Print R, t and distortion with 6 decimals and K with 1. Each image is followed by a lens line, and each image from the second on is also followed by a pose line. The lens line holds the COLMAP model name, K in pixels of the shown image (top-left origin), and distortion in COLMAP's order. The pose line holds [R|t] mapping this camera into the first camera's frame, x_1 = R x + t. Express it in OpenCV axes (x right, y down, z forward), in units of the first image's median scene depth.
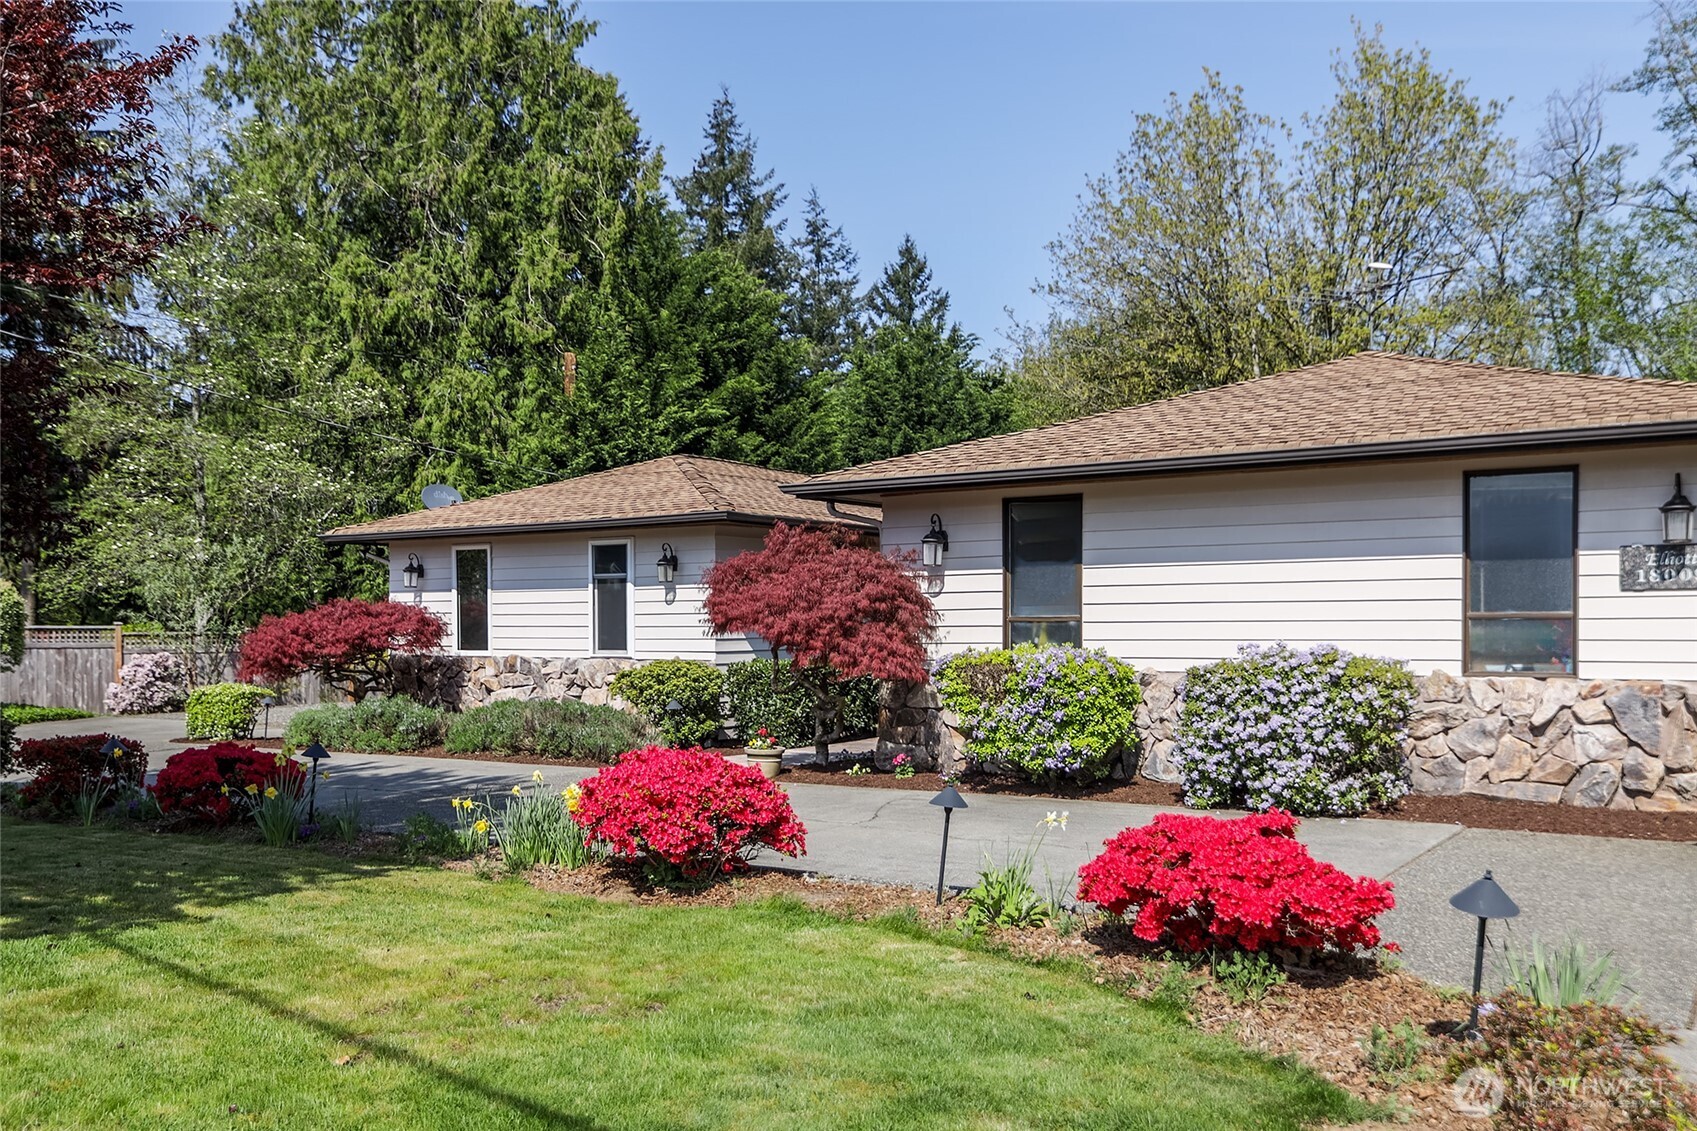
lens RADIAL K [[1444.2, 0, 778.9], [0, 1444.2, 617.3], [0, 0, 1]] dist [0.024773, -0.009174]
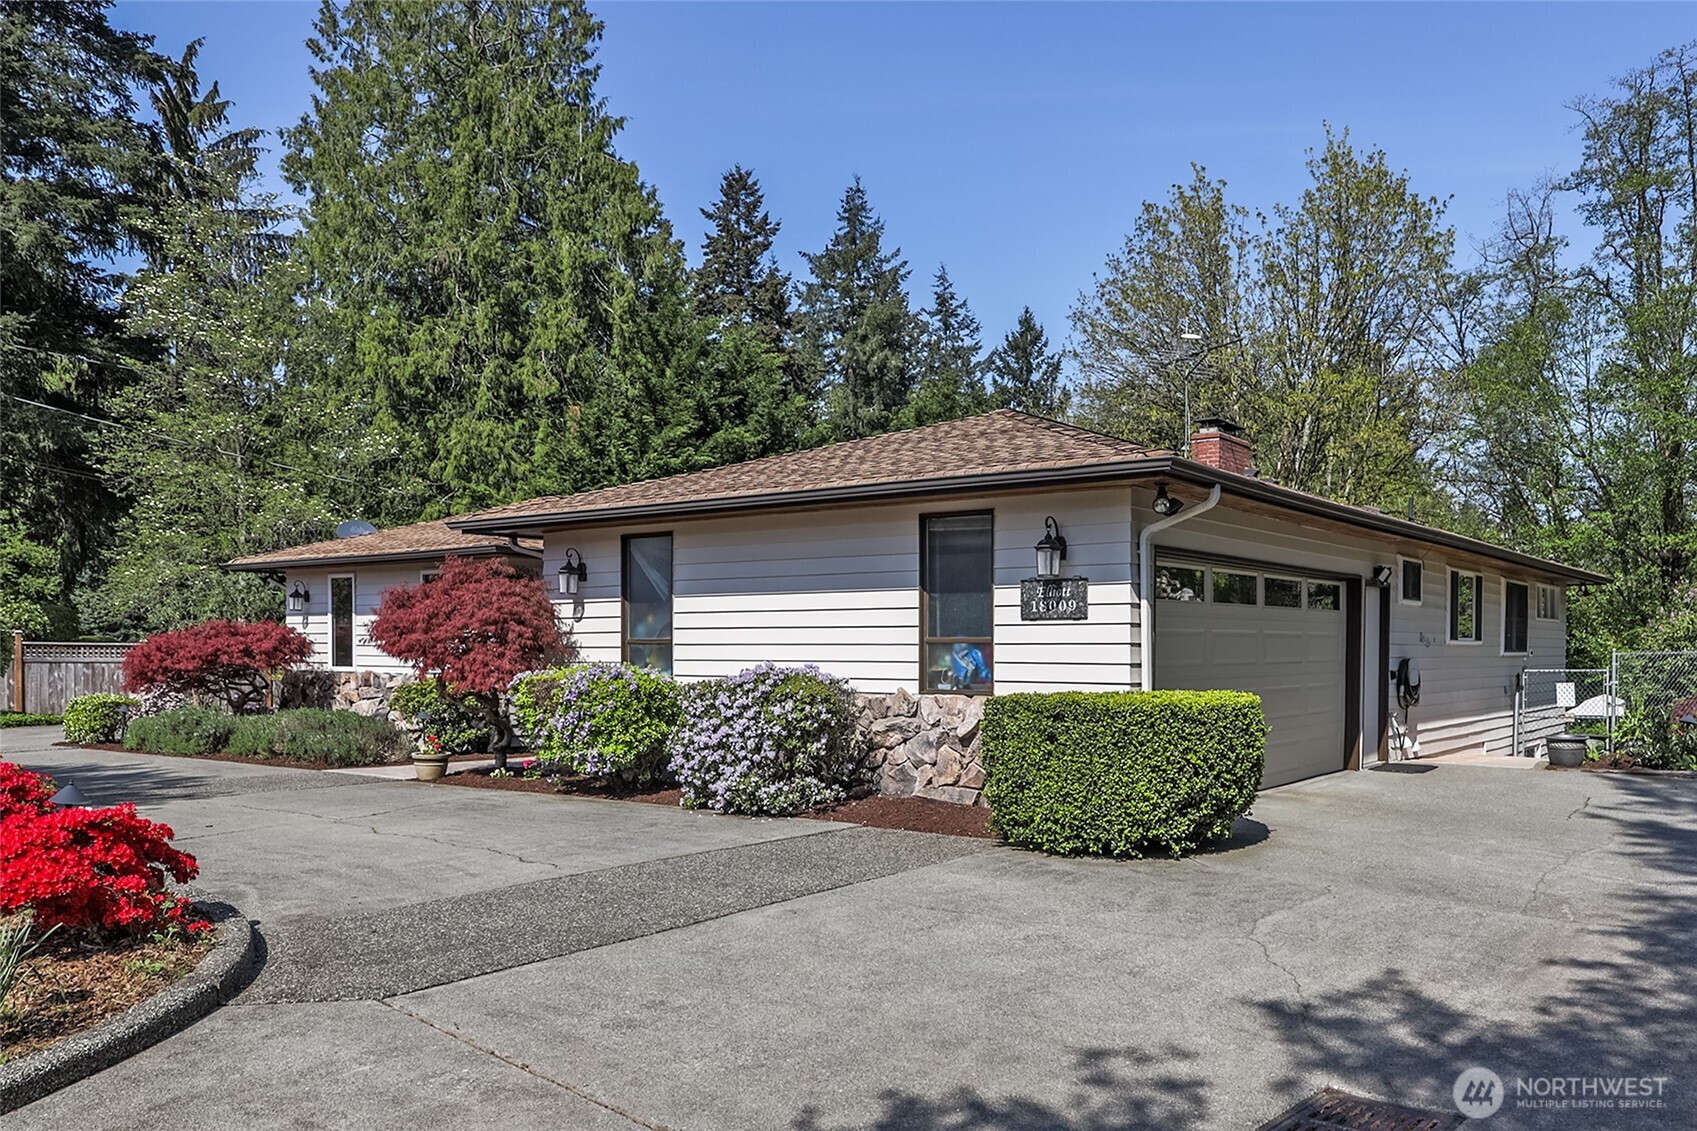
lens RADIAL K [[1274.5, 0, 918.0], [0, 1274.5, 634.7], [0, 0, 1]] dist [0.000492, -0.000917]
pose [[0.999950, 0.008205, 0.005784, 0.233248], [-0.008171, 0.999950, -0.005841, 0.000042], [-0.005832, 0.005794, 0.999966, -0.000579]]
